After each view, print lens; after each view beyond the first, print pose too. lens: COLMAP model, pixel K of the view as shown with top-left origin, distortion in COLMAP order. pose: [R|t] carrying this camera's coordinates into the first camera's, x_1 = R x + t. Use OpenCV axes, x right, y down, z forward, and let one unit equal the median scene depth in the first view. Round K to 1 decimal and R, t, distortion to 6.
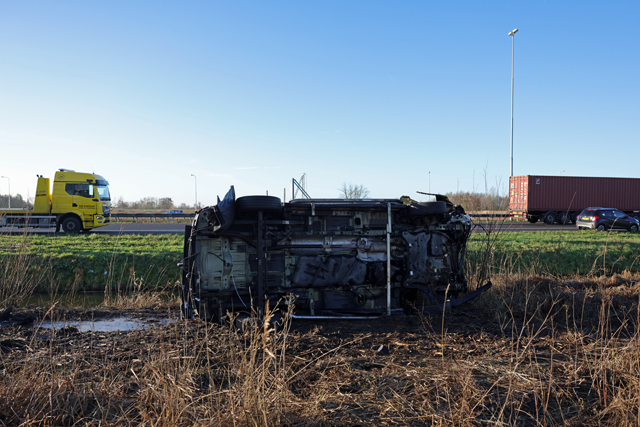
lens RADIAL K [[439.8, 0, 324.0], [0, 439.8, 214.8], [0, 0, 1]] dist [0.025719, 0.000574]
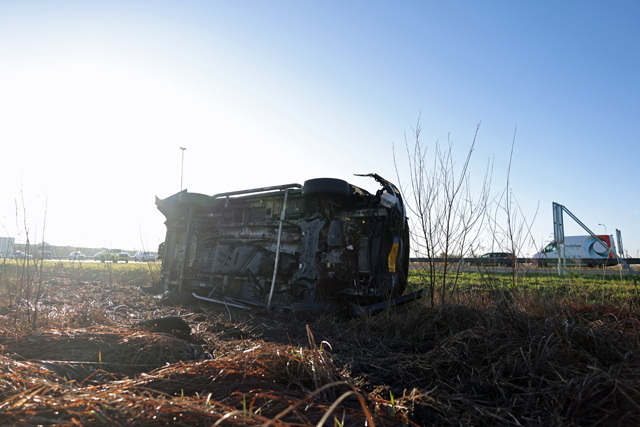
lens RADIAL K [[439.8, 0, 320.5], [0, 439.8, 215.8], [0, 0, 1]] dist [0.025719, 0.000574]
pose [[0.575614, -0.084055, -0.813390, 0.336444], [-0.028466, 0.992040, -0.122661, 0.050760], [0.817226, 0.093759, 0.568640, 0.196093]]
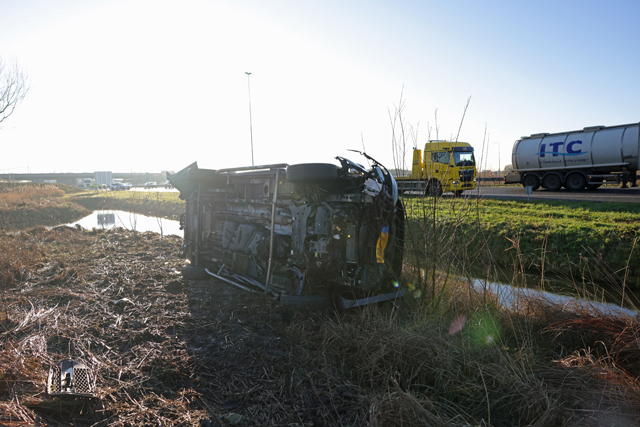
lens RADIAL K [[439.8, 0, 318.4], [0, 439.8, 212.3], [0, 0, 1]] dist [0.025719, 0.000574]
pose [[0.412661, 0.055477, -0.909193, 0.353124], [0.016799, 0.997510, 0.068491, 0.000385], [0.910730, -0.043537, 0.410702, 0.258305]]
